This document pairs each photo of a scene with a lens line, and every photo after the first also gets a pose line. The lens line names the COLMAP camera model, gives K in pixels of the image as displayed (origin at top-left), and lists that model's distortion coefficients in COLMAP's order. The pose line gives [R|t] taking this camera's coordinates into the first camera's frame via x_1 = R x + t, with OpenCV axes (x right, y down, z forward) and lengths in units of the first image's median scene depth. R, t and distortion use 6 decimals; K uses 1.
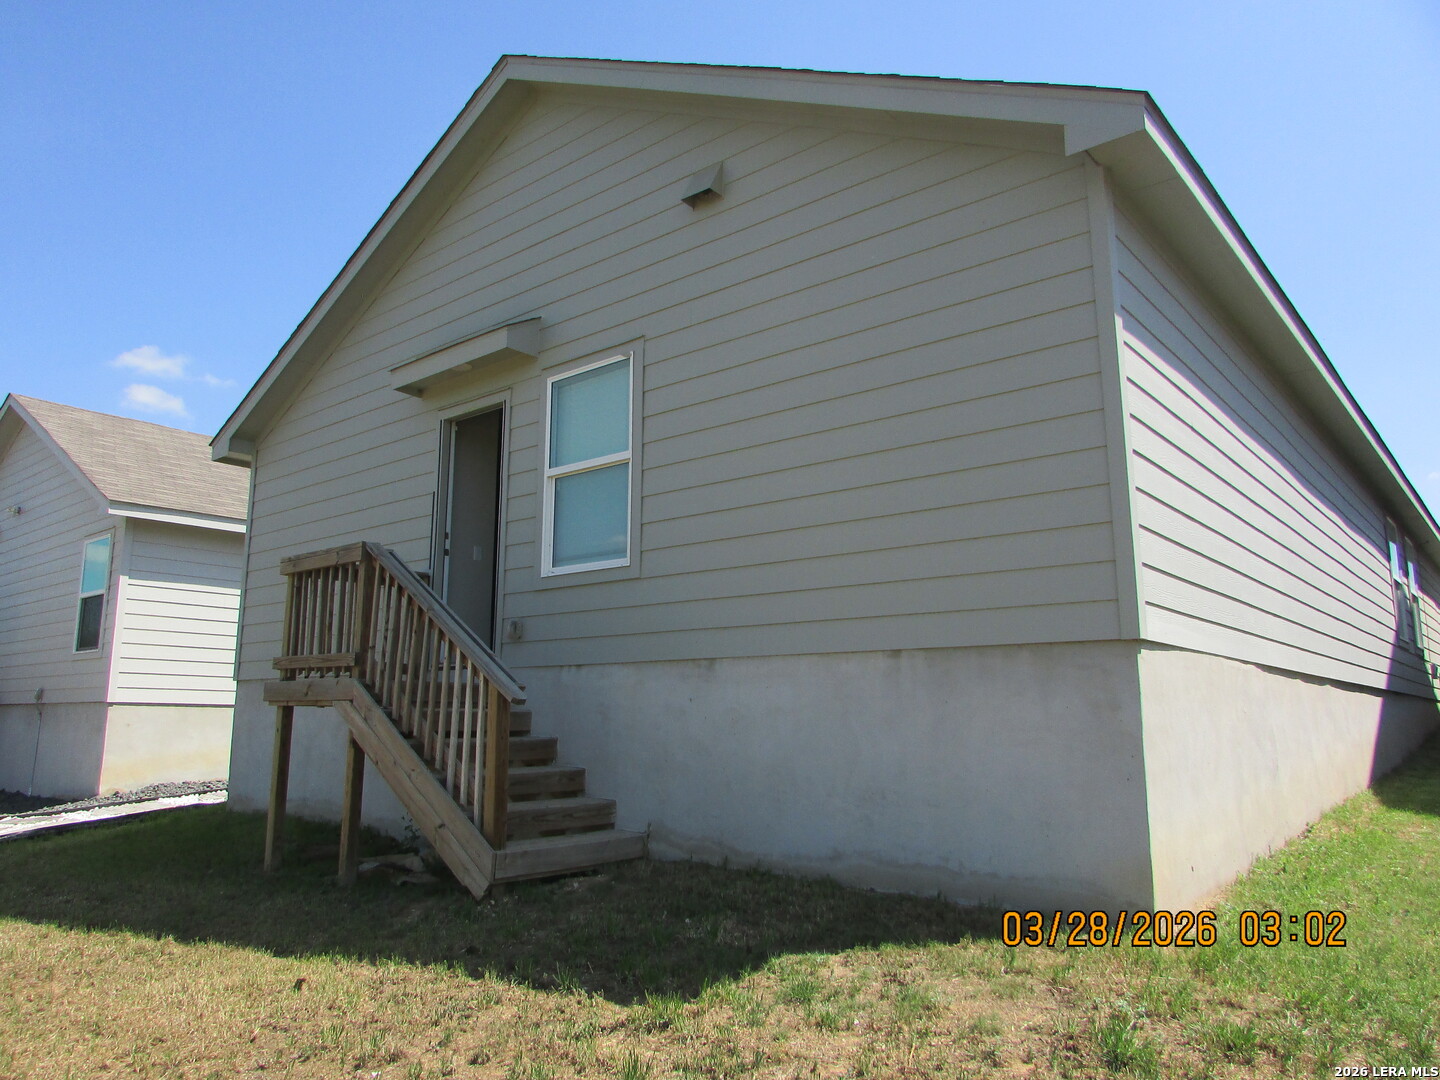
lens RADIAL K [[1025.4, 0, 720.0], [0, 1025.4, 540.0], [0, 0, 1]] dist [-0.037618, -0.000594]
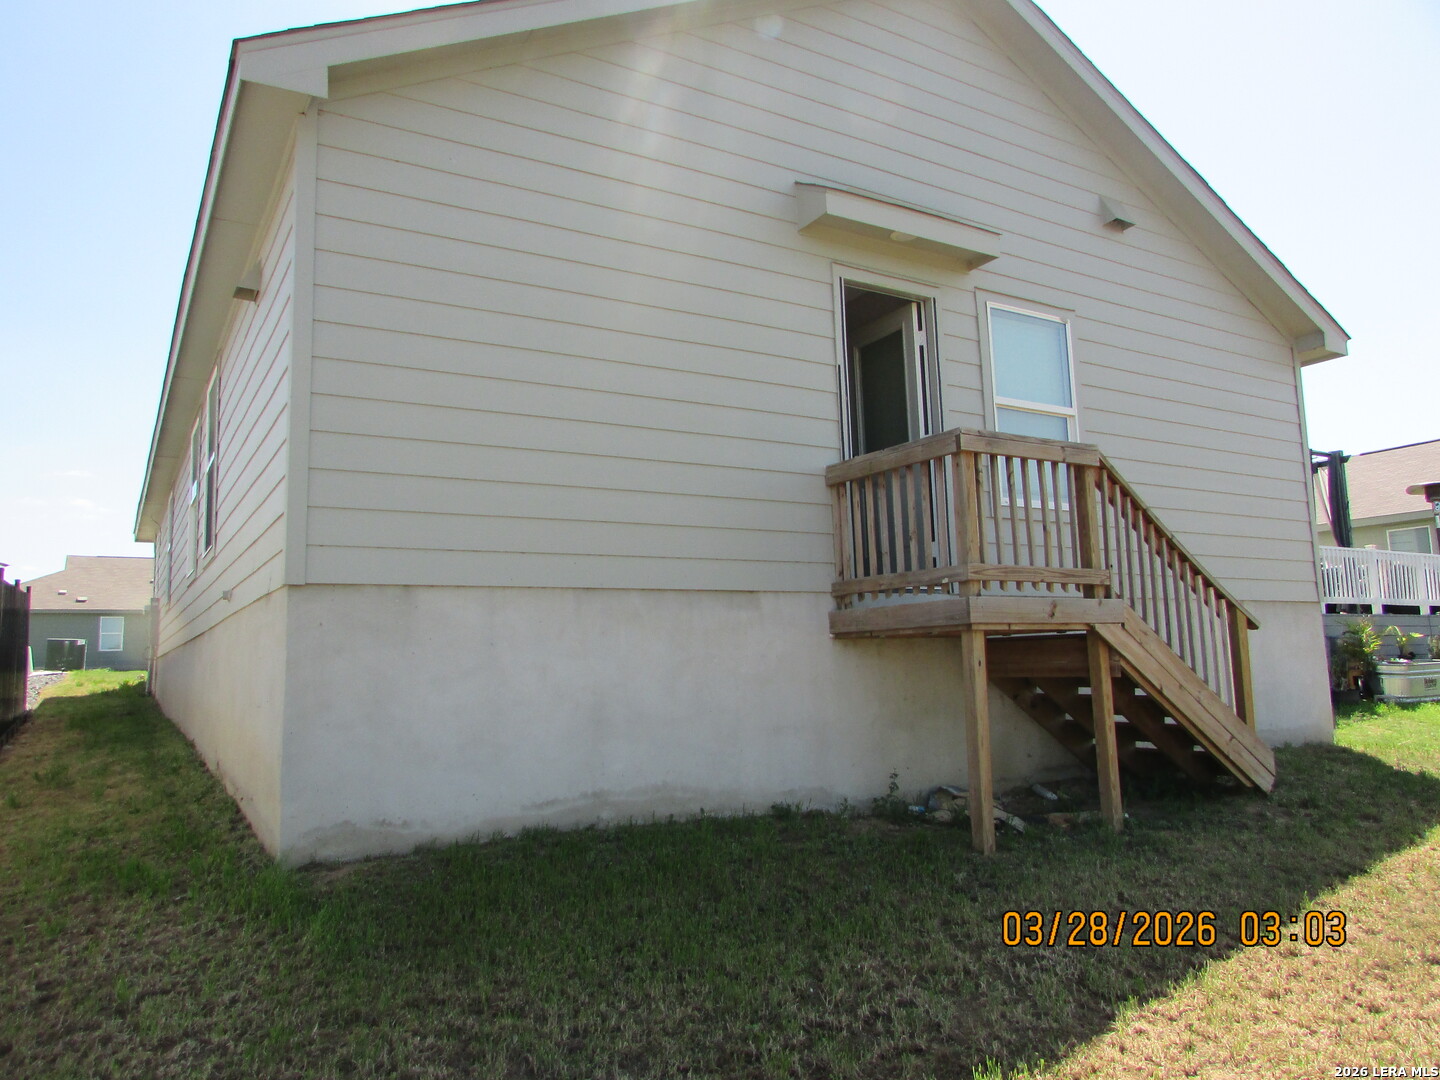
lens RADIAL K [[1025.4, 0, 720.0], [0, 1025.4, 540.0], [0, 0, 1]] dist [-0.037618, -0.000594]
pose [[0.327514, 0.109007, 0.938537, -1.275714], [-0.133629, 0.988682, -0.068200, 0.186092], [-0.935349, -0.103080, 0.338374, 0.994629]]
